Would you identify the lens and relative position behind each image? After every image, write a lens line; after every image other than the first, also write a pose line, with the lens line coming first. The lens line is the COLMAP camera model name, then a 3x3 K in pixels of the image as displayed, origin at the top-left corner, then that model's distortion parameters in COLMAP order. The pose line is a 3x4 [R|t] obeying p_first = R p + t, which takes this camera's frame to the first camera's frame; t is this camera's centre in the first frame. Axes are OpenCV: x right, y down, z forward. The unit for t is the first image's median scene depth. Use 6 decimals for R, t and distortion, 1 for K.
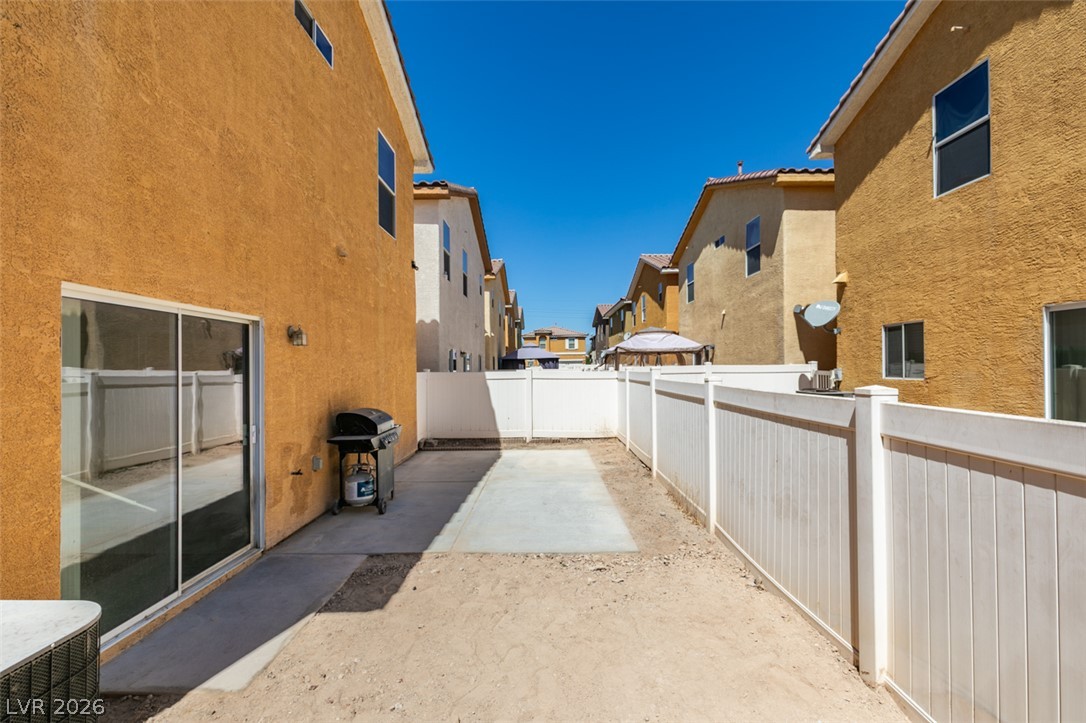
lens RADIAL K [[485.2, 0, 542.8], [0, 485.2, 363.3], [0, 0, 1]] dist [-0.000269, -0.000035]
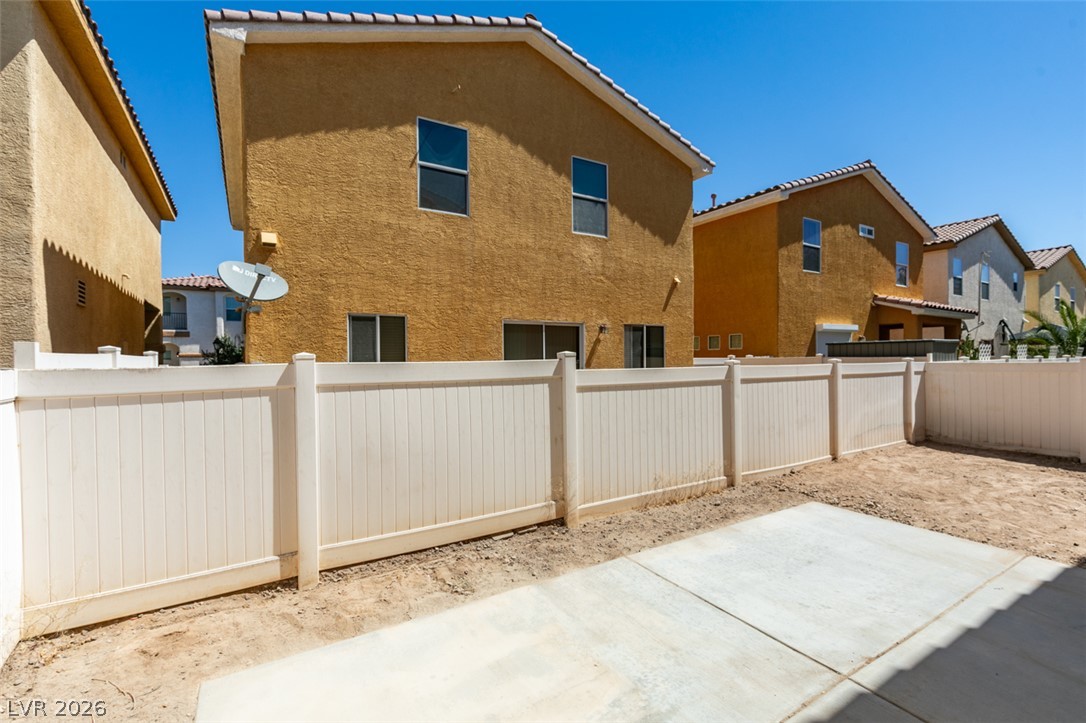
lens RADIAL K [[485.2, 0, 539.9], [0, 485.2, 363.0], [0, 0, 1]] dist [-0.000269, -0.000035]
pose [[-0.523387, 0.007079, 0.852066, -0.298855], [0.007779, 0.999964, -0.003529, 0.023885], [-0.852060, 0.004781, -0.523423, 1.376649]]
